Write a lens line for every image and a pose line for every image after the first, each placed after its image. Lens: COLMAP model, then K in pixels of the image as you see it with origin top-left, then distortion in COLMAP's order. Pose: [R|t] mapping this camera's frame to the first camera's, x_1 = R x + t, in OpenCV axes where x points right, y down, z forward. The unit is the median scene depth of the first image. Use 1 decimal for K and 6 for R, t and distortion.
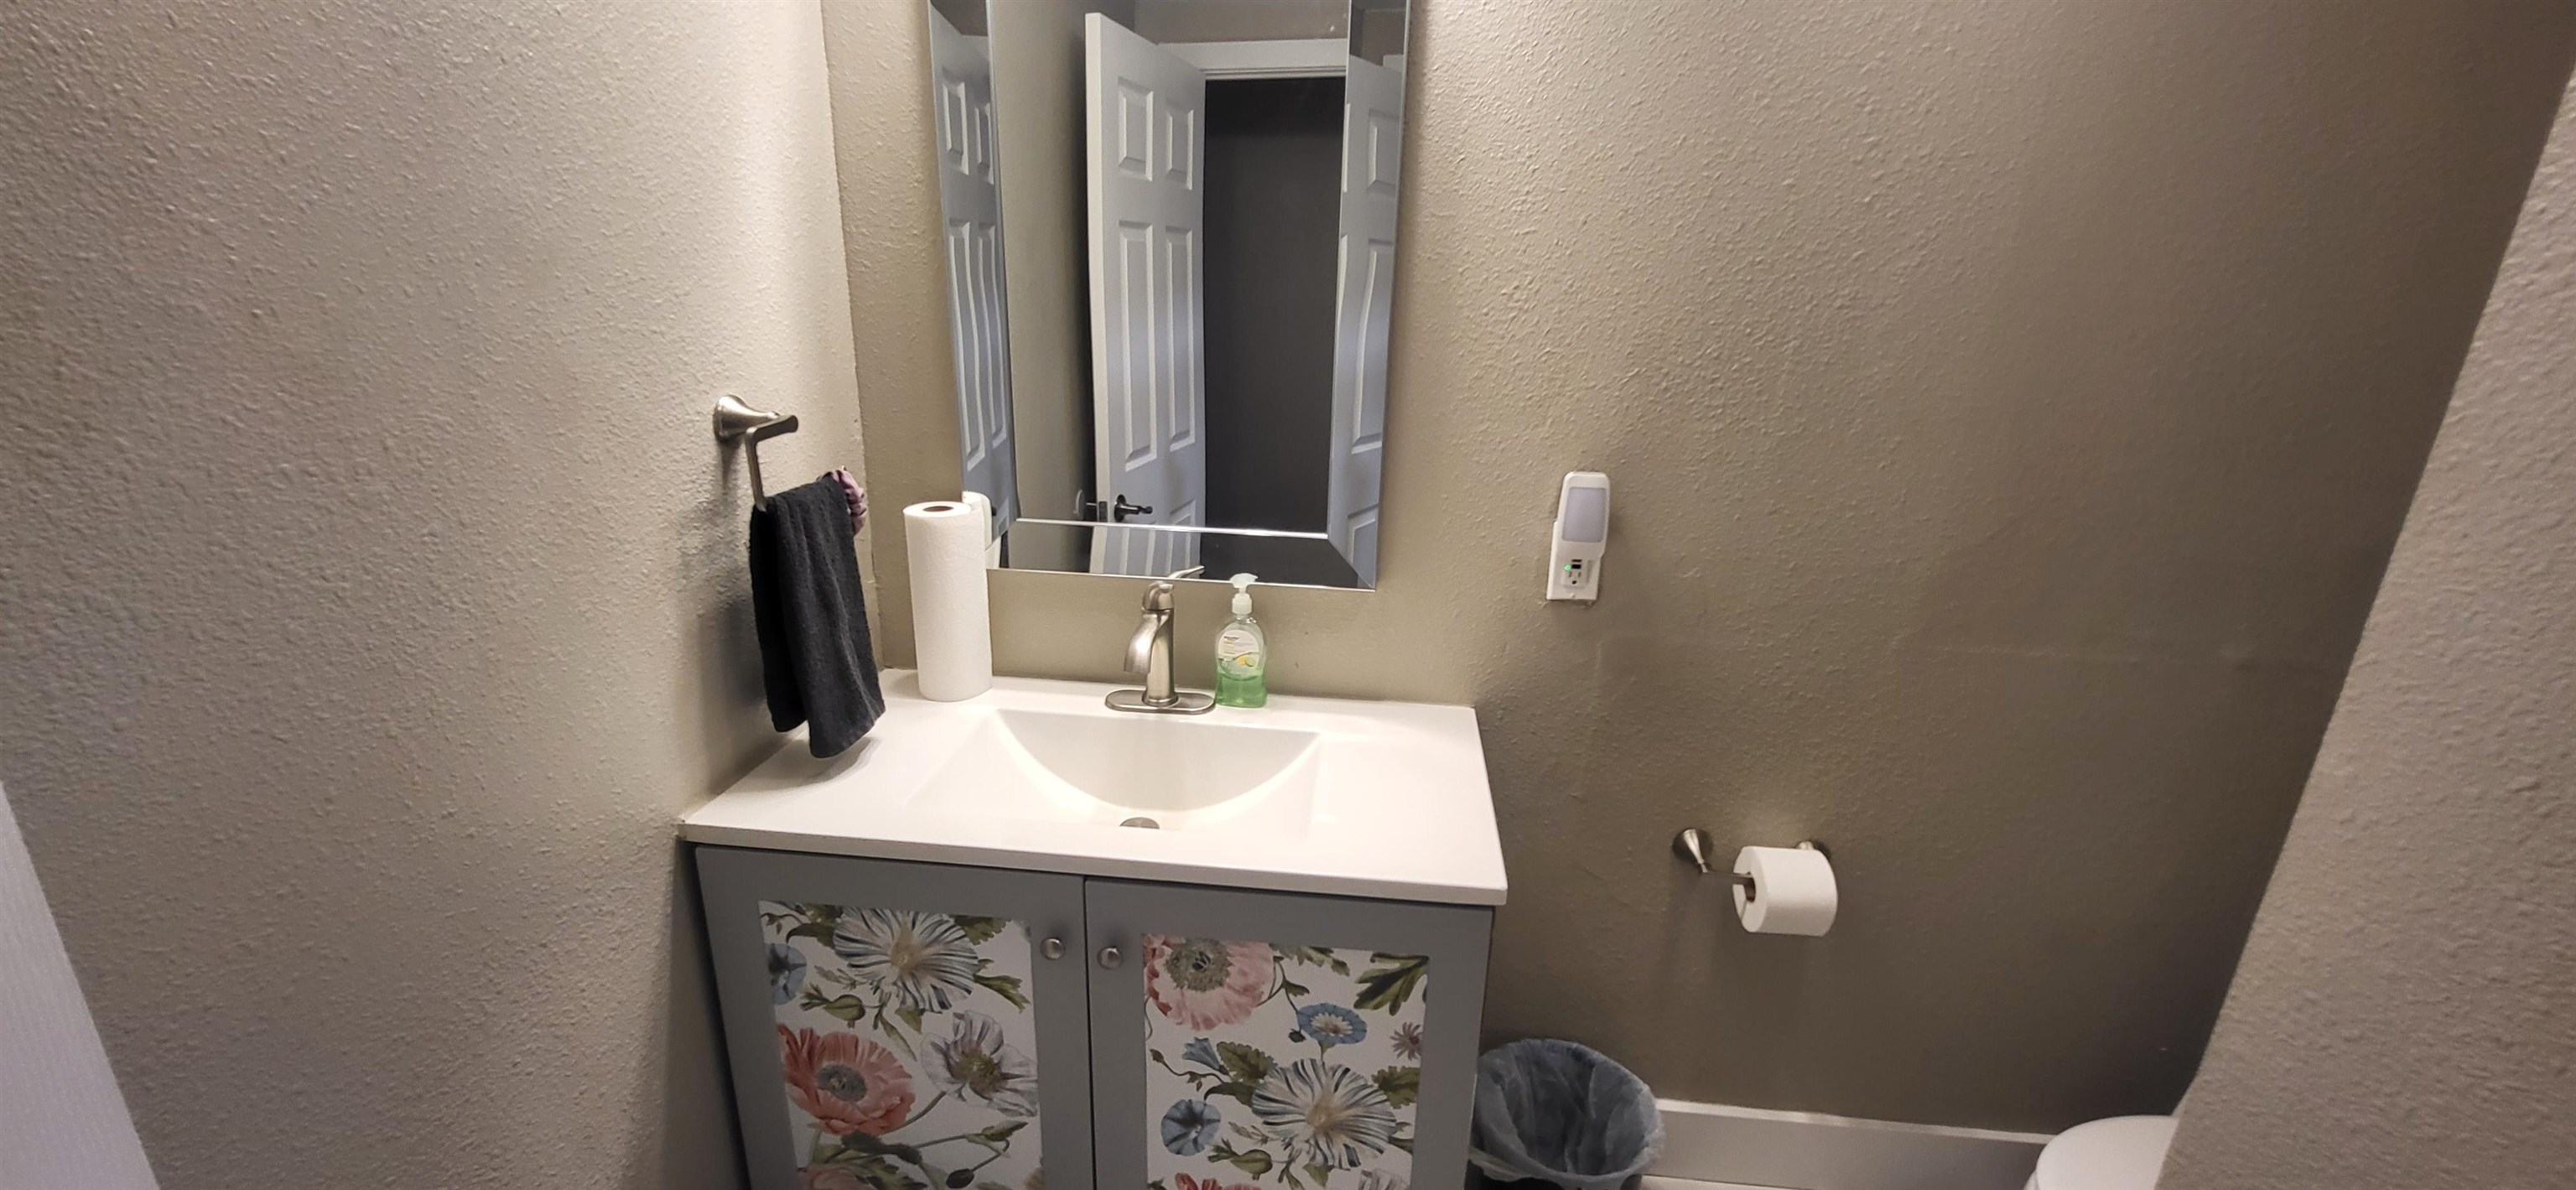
lens RADIAL K [[1018.1, 0, 1307.1], [0, 1018.1, 604.4], [0, 0, 1]] dist [-0.000535, -0.000612]
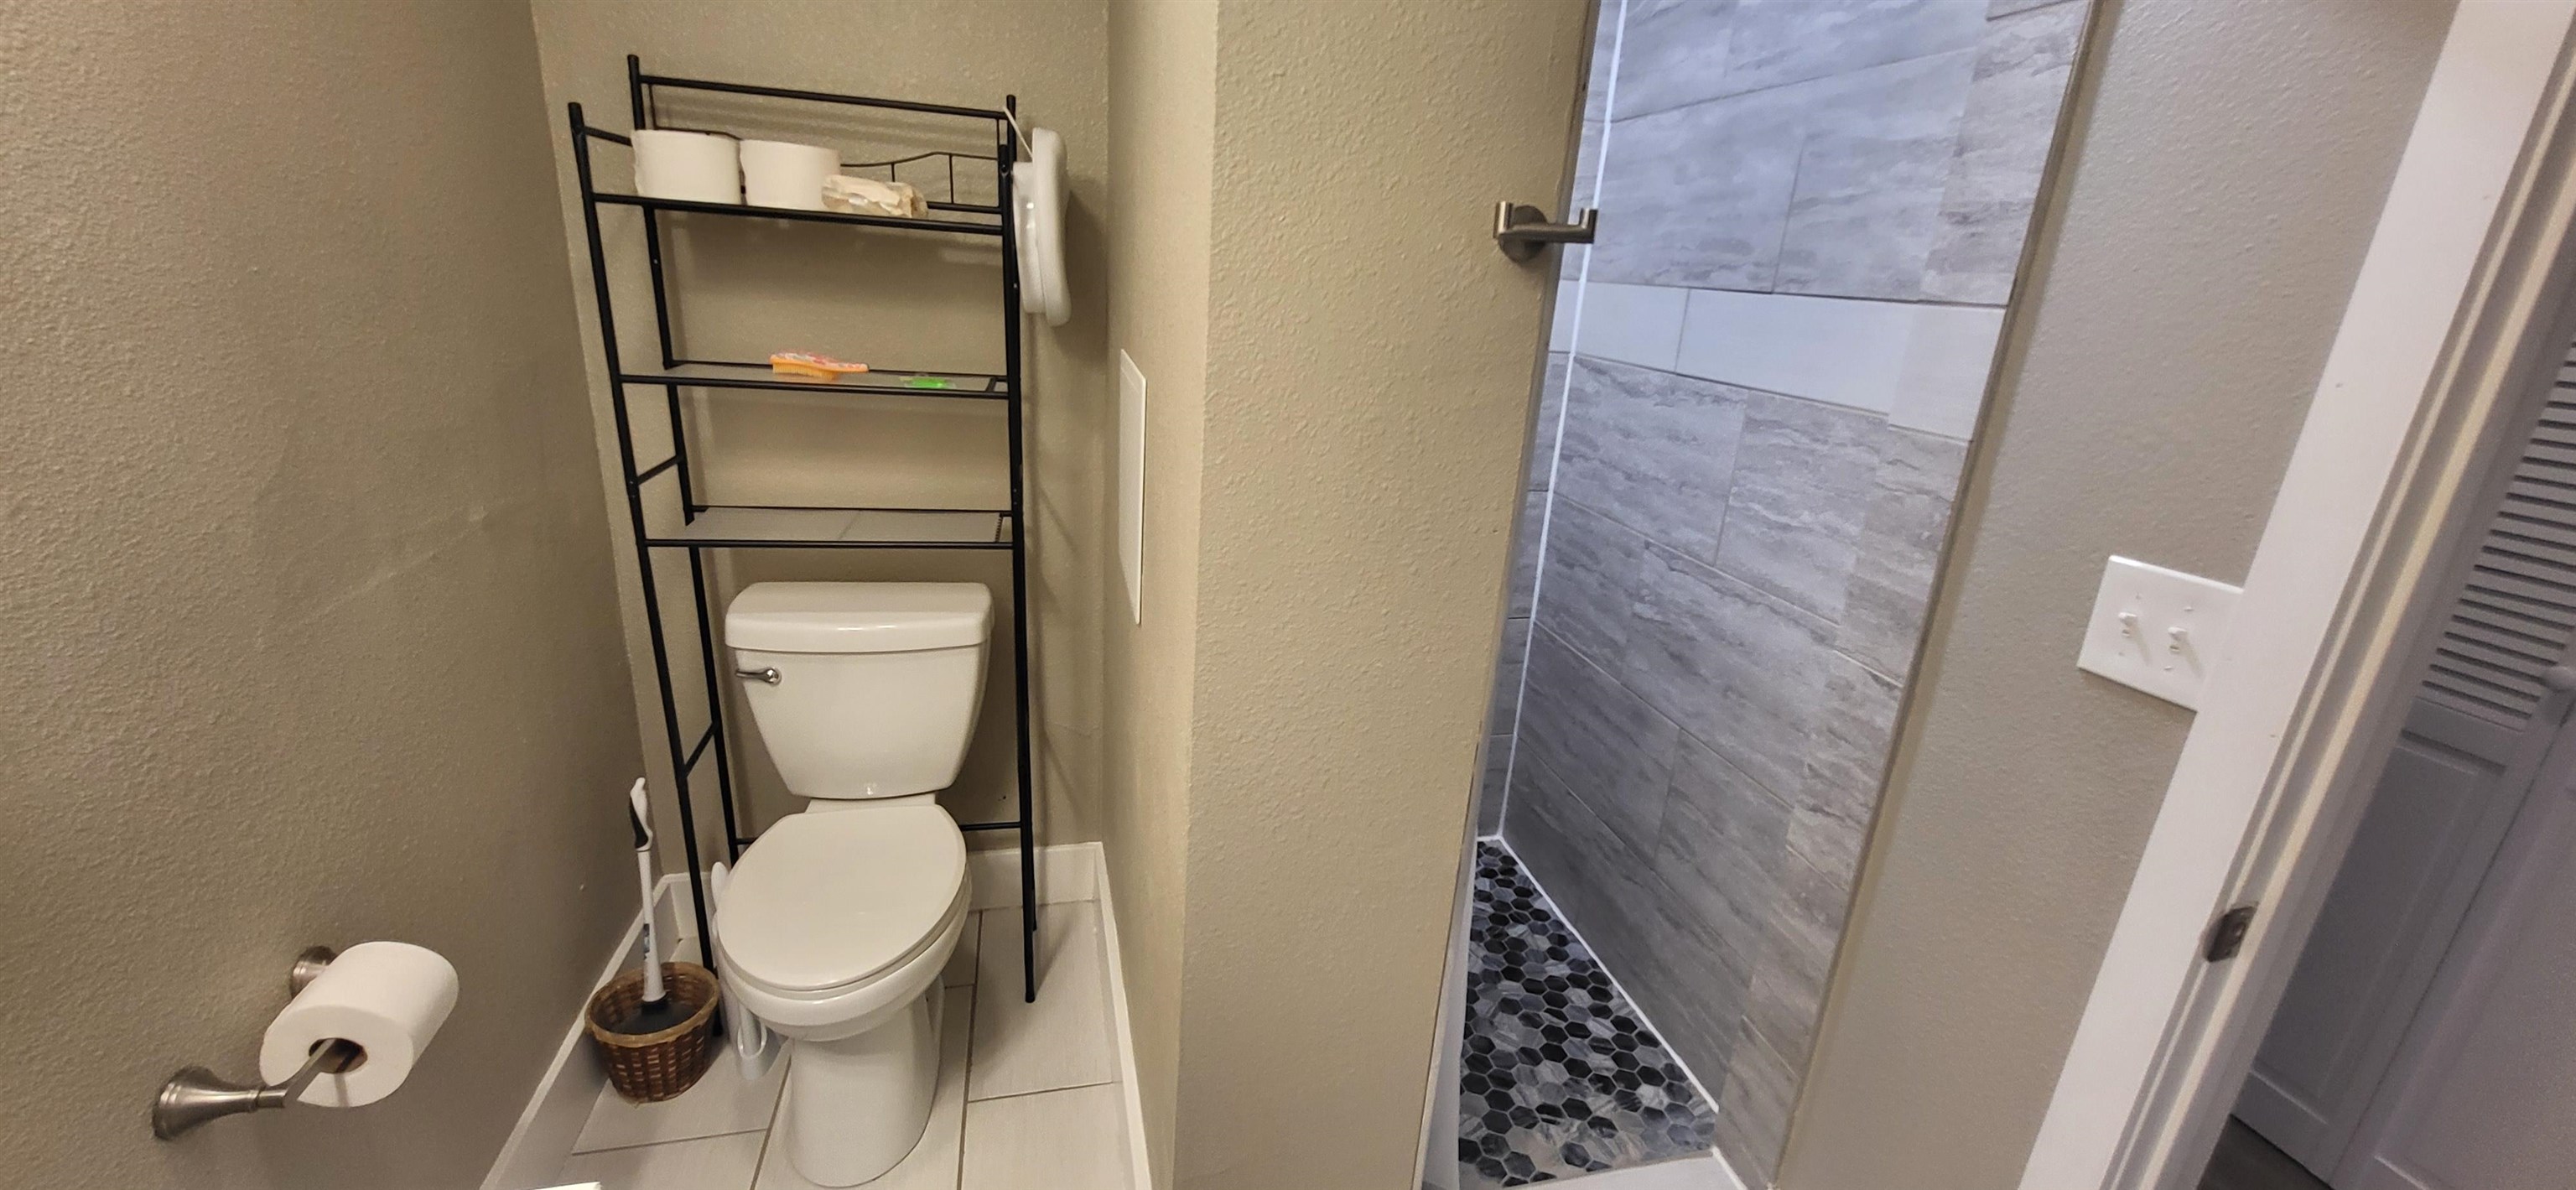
lens RADIAL K [[1018.1, 0, 1307.1], [0, 1018.1, 604.4], [0, 0, 1]] dist [-0.000535, -0.000612]
pose [[-0.327600, -0.354369, 0.875843, -0.294008], [0.215526, 0.874529, 0.434452, -0.154217], [-0.919906, 0.331093, -0.210120, 0.577919]]
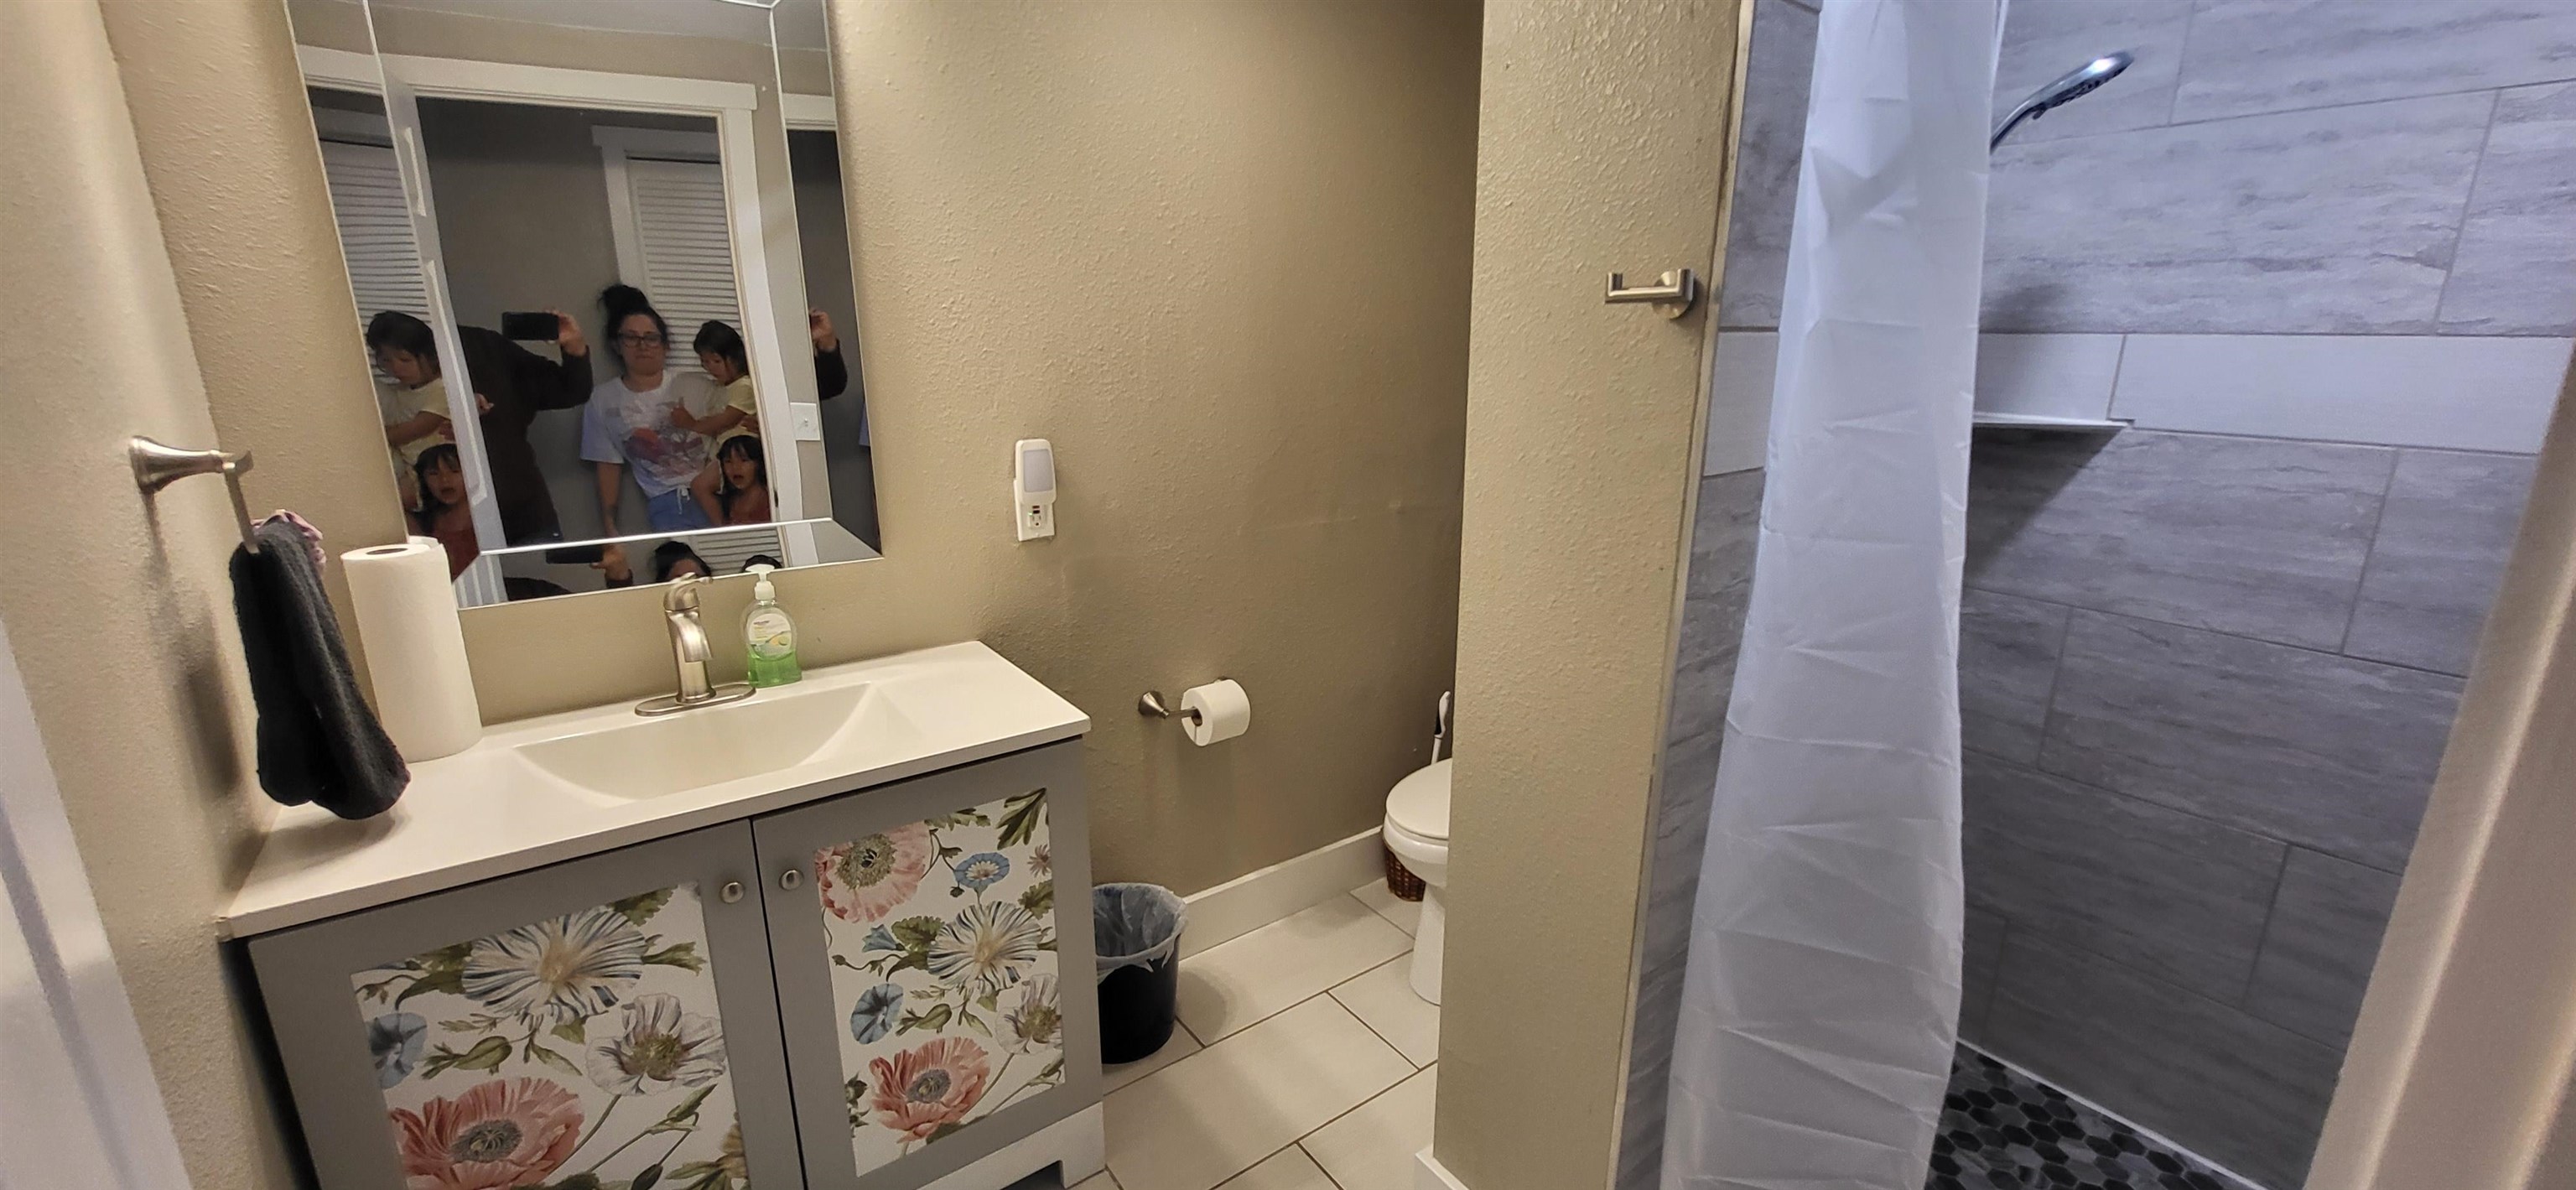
lens RADIAL K [[1018.1, 0, 1307.1], [0, 1018.1, 604.4], [0, 0, 1]] dist [-0.000535, -0.000612]
pose [[0.744501, -0.202448, 0.636187, -0.402442], [0.224011, 0.973423, 0.047614, 0.113284], [-0.628918, 0.107064, 0.770065, -0.266875]]
